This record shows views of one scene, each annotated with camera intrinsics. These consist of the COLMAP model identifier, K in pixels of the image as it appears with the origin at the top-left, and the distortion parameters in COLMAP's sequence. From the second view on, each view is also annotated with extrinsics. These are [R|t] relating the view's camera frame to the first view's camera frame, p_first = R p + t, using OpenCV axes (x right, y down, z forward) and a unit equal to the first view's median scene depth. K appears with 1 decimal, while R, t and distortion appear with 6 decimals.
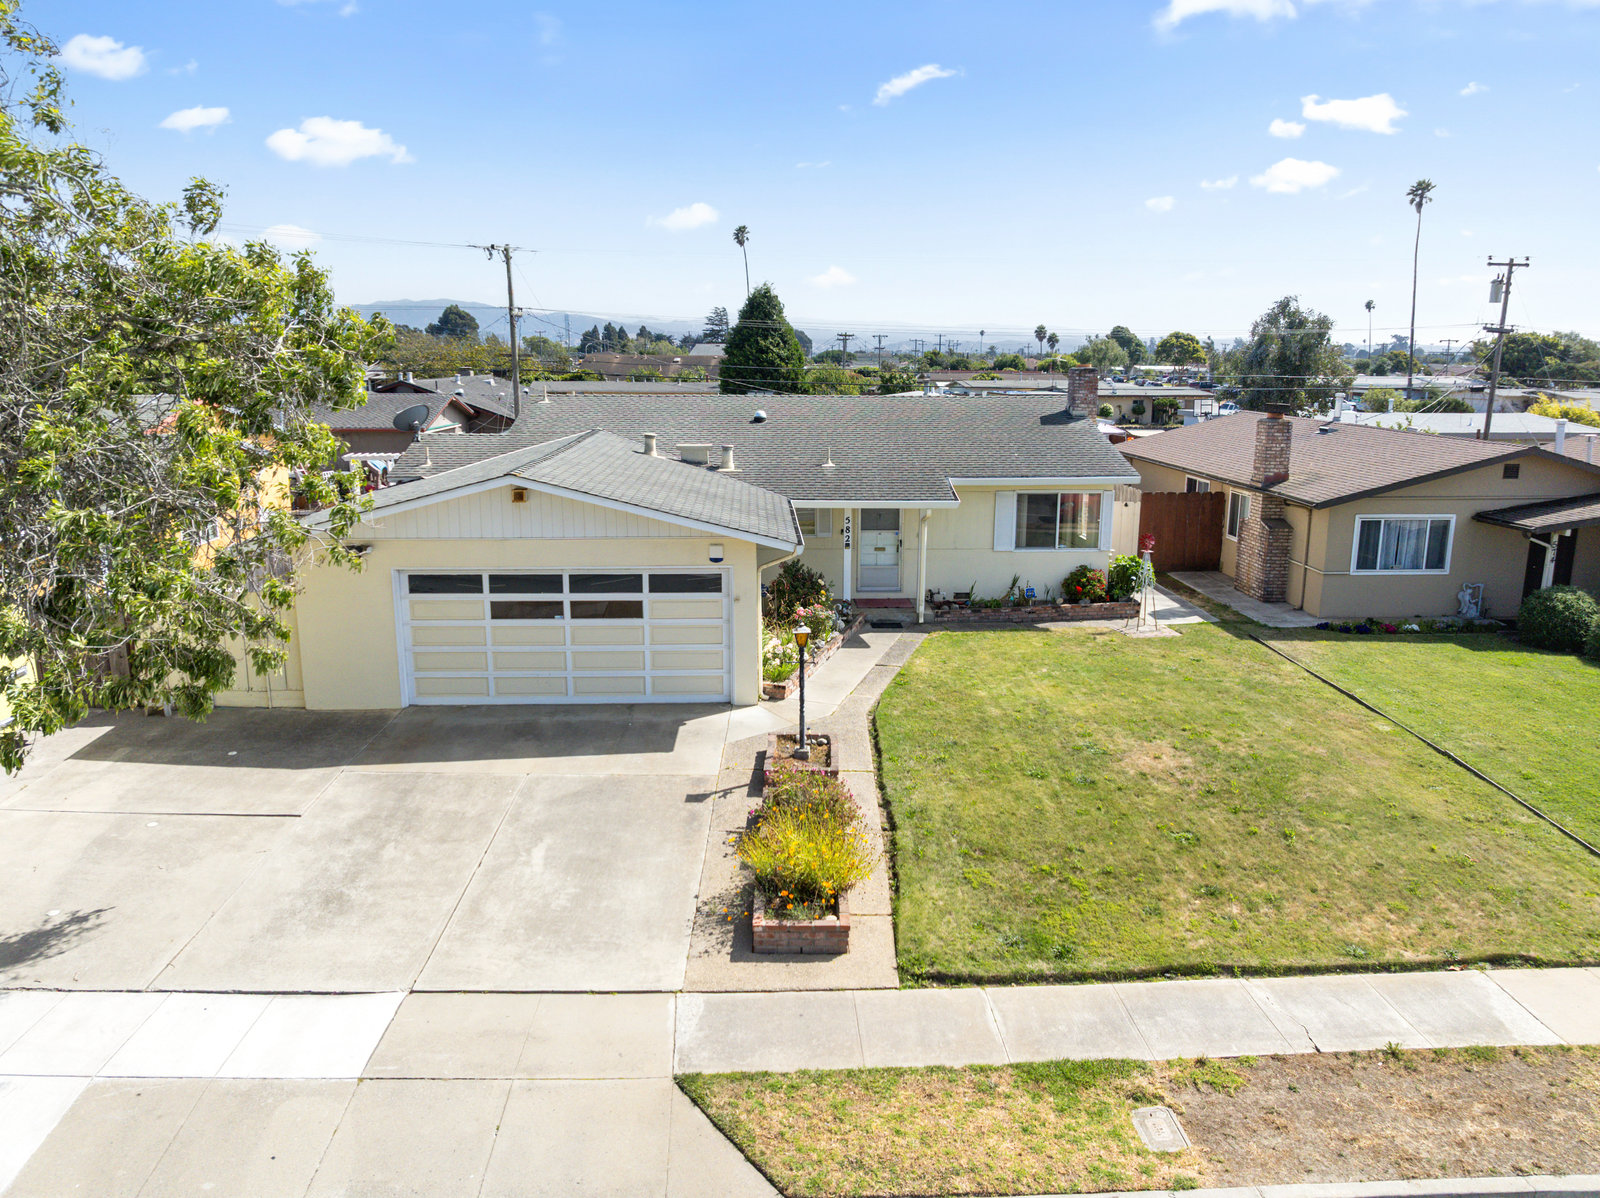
lens RADIAL K [[1133.8, 0, 805.8], [0, 1133.8, 601.3], [0, 0, 1]] dist [-0.037335, -0.001290]
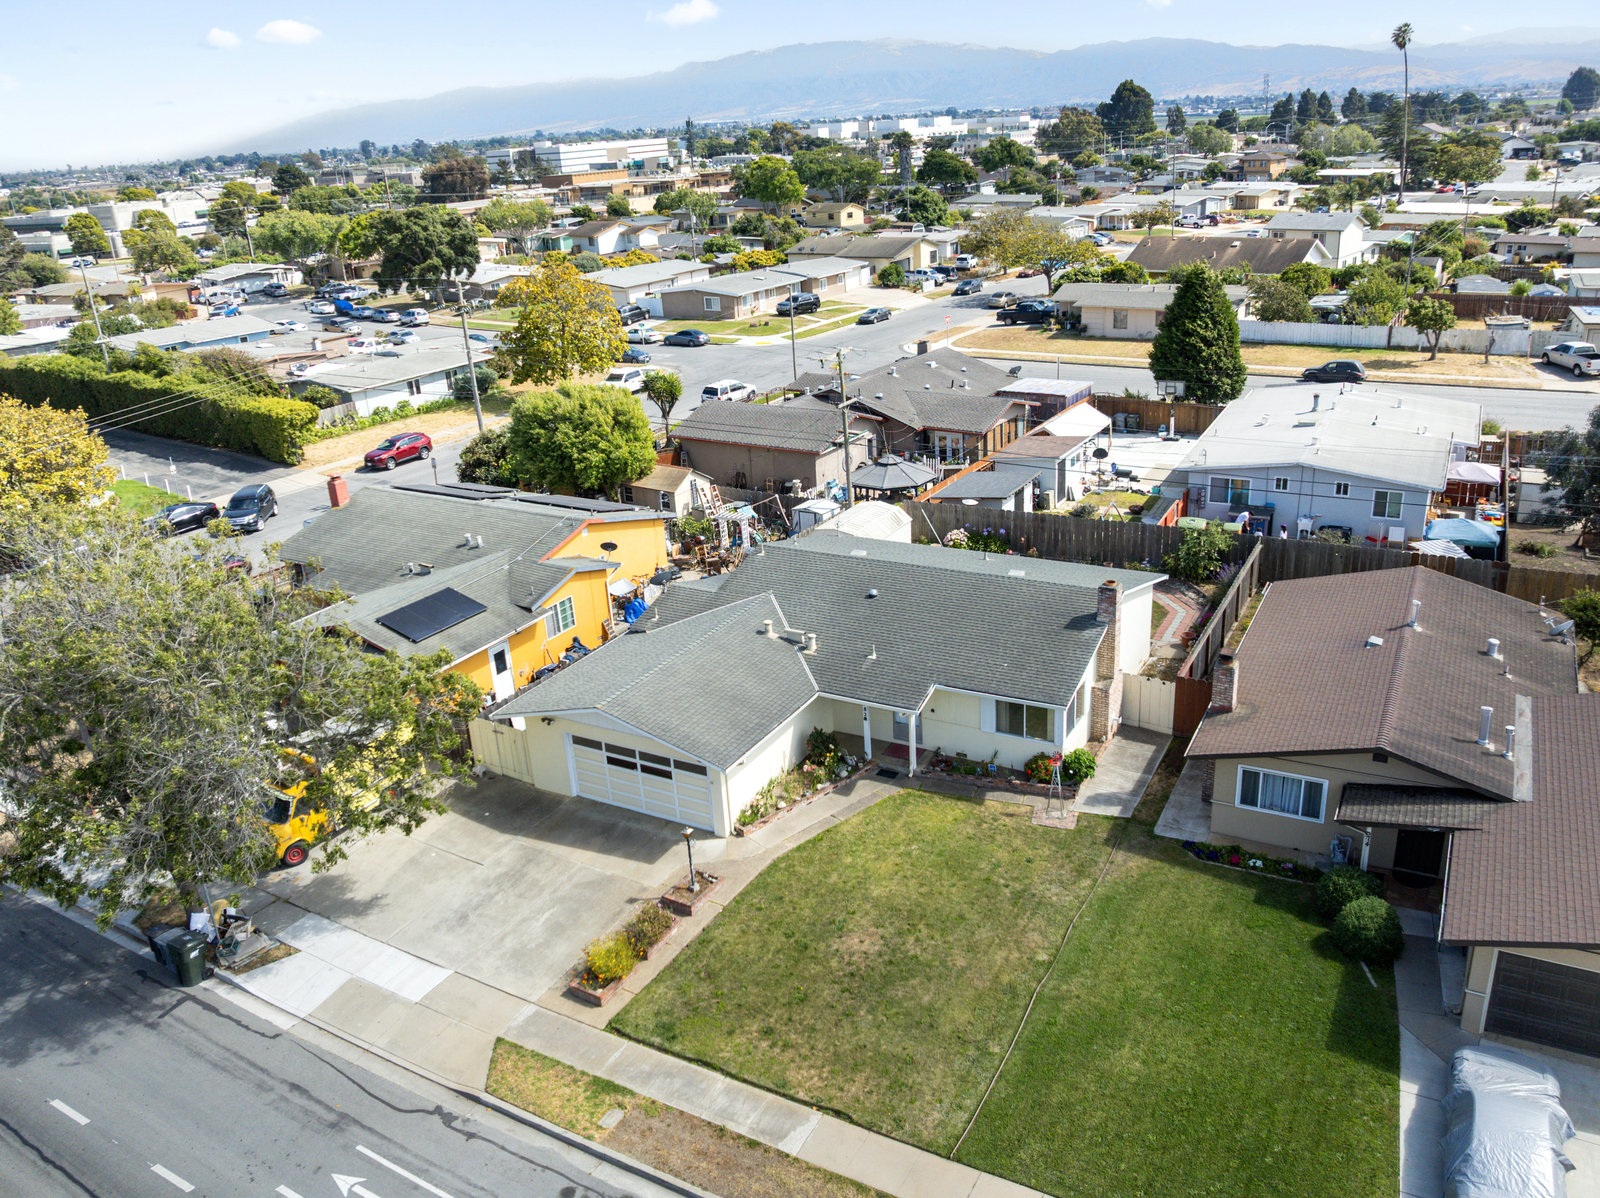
lens RADIAL K [[1225.1, 0, 800.0], [0, 1225.1, 599.0], [0, 0, 1]] dist [-0.033610, -0.006405]
pose [[0.844202, 0.143696, -0.516405, 1.098565], [-0.053334, 0.981135, 0.185823, -0.708226], [0.533365, -0.129330, 0.835940, -0.550620]]
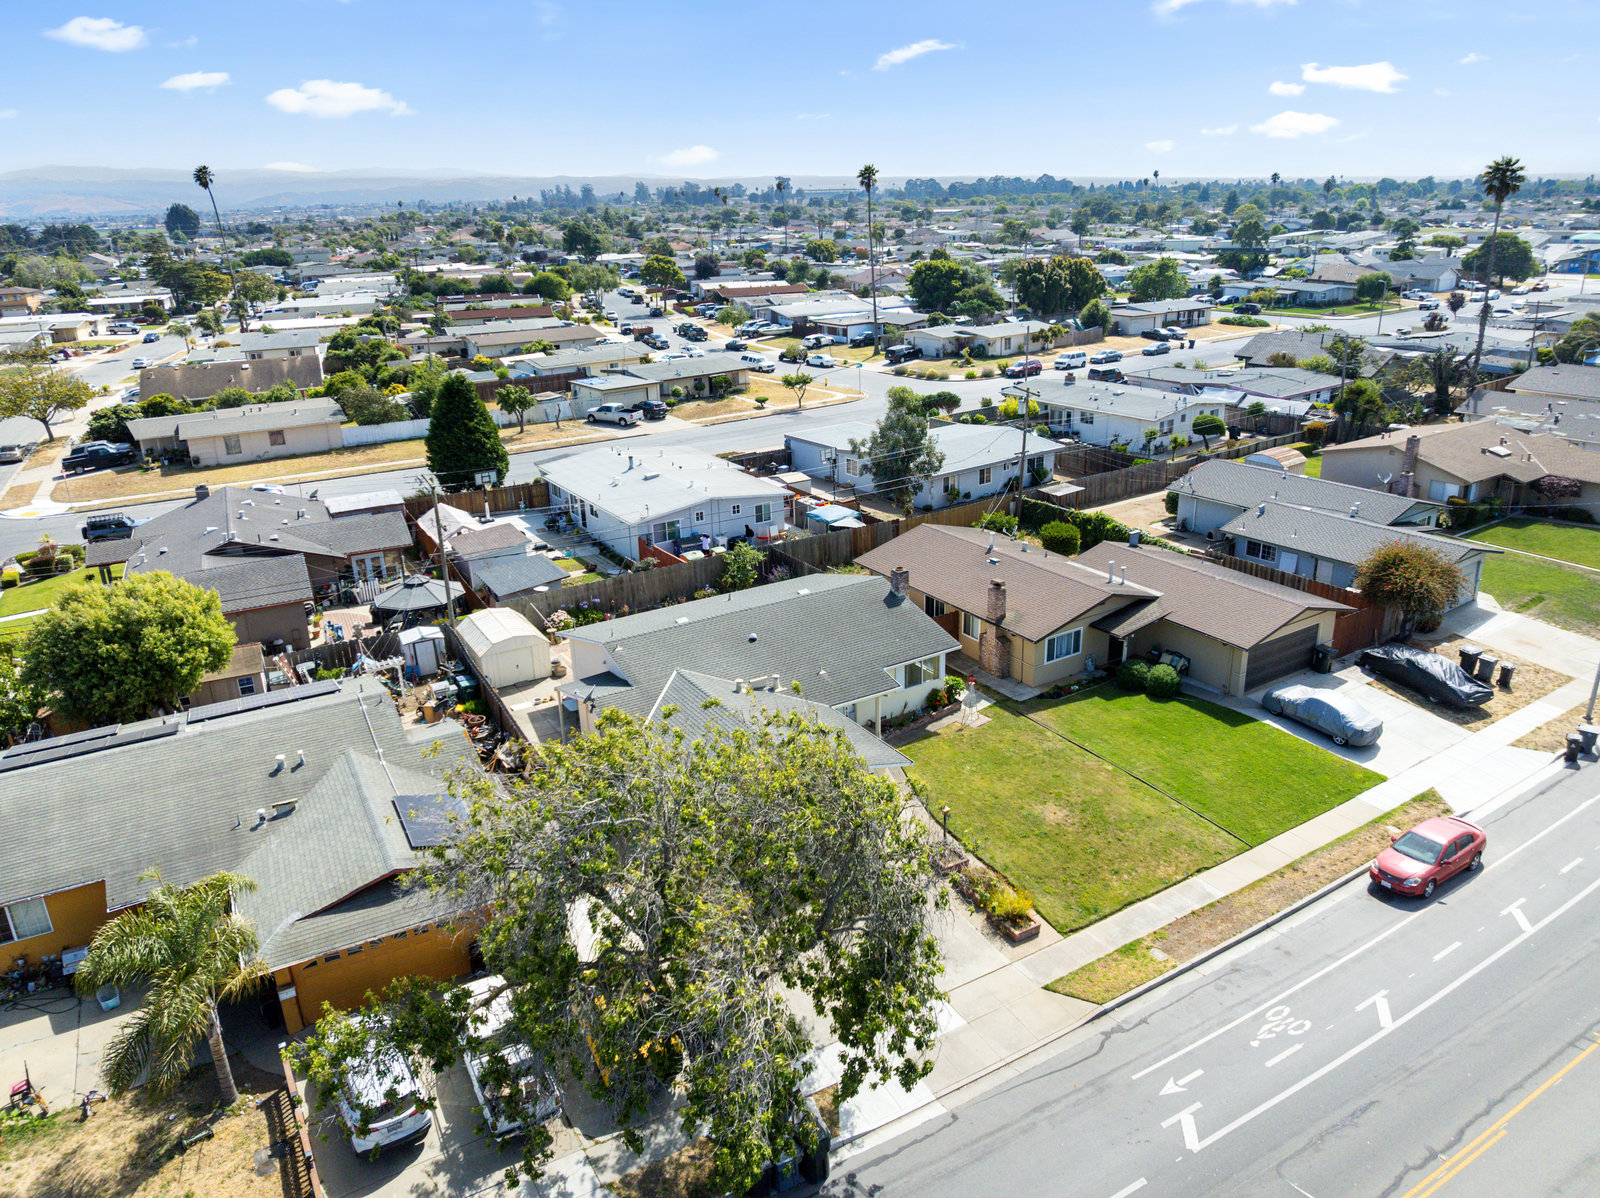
lens RADIAL K [[1115.5, 0, 801.1], [0, 1115.5, 605.6], [0, 0, 1]] dist [-0.027037, -0.002592]
pose [[0.877747, -0.197167, 0.436676, -1.155018], [0.135915, 0.976428, 0.167676, -0.789589], [-0.459443, -0.087826, 0.883854, -0.881244]]
